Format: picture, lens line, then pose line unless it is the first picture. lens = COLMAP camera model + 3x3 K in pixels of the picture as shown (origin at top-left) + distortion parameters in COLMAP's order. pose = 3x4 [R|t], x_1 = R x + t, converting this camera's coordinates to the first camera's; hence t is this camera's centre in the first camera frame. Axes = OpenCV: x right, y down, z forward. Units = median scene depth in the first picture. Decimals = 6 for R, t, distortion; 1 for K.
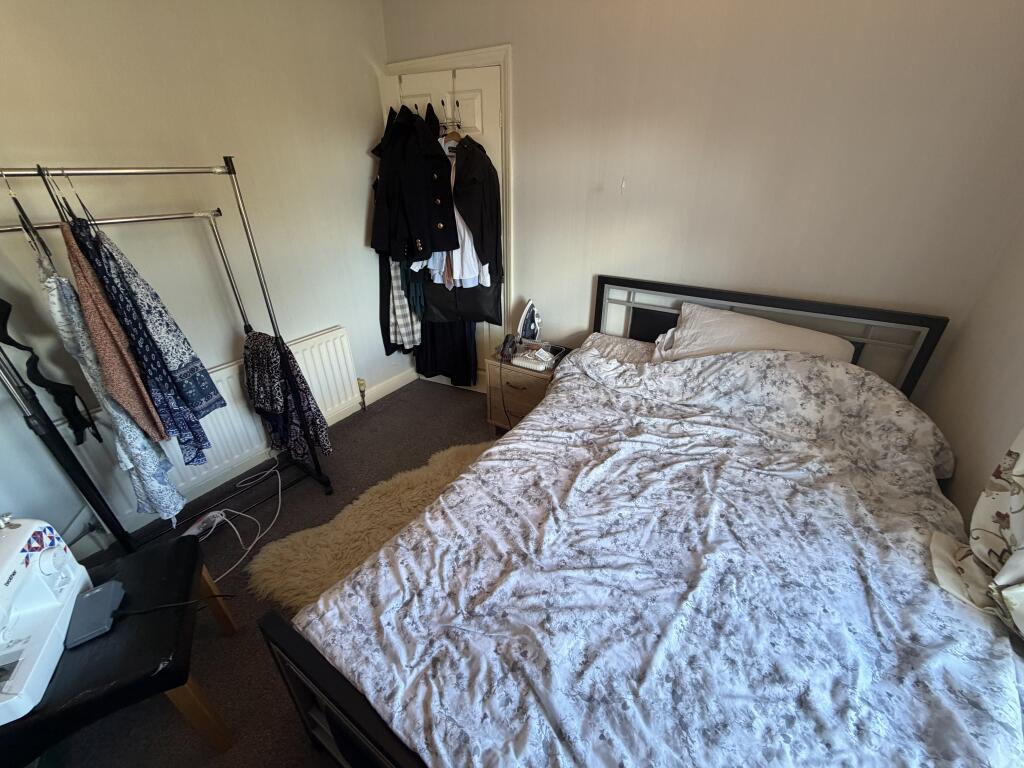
lens RADIAL K [[409.4, 0, 512.0], [0, 409.4, 384.0], [0, 0, 1]] dist [-0.000156, 0.000171]
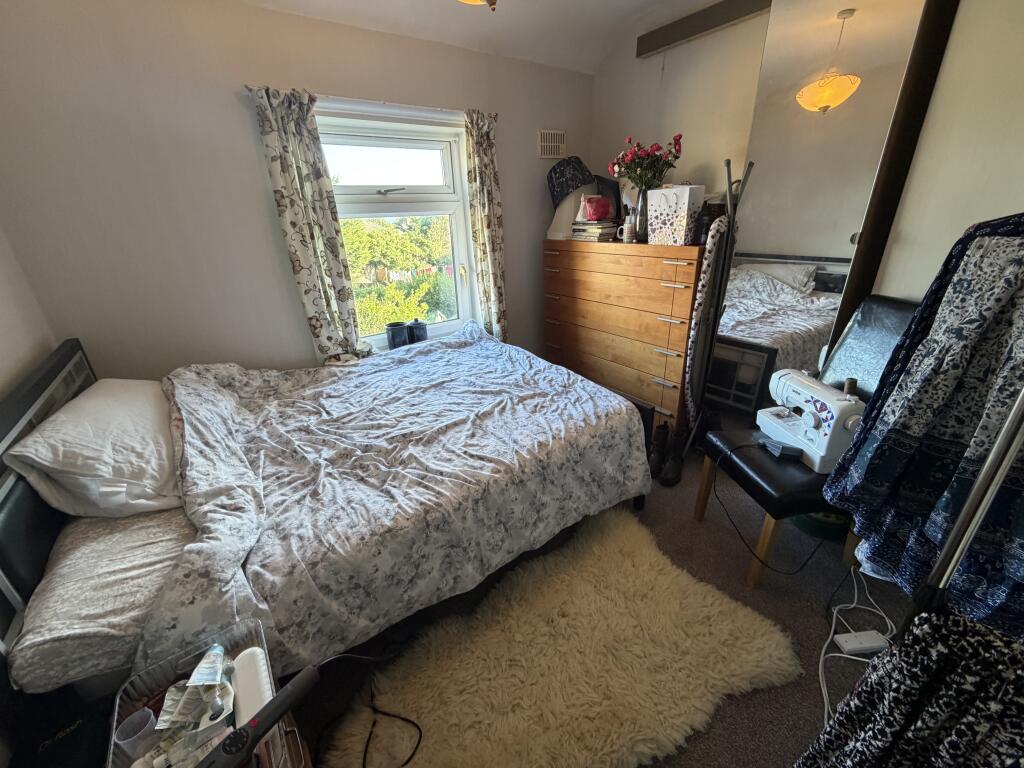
lens RADIAL K [[409.4, 0, 512.0], [0, 409.4, 384.0], [0, 0, 1]] dist [-0.000156, 0.000171]
pose [[-0.937390, -0.097615, 0.334323, -0.535271], [0.199443, 0.636493, 0.745050, -0.895038], [-0.285523, 0.765080, -0.577173, 1.891883]]
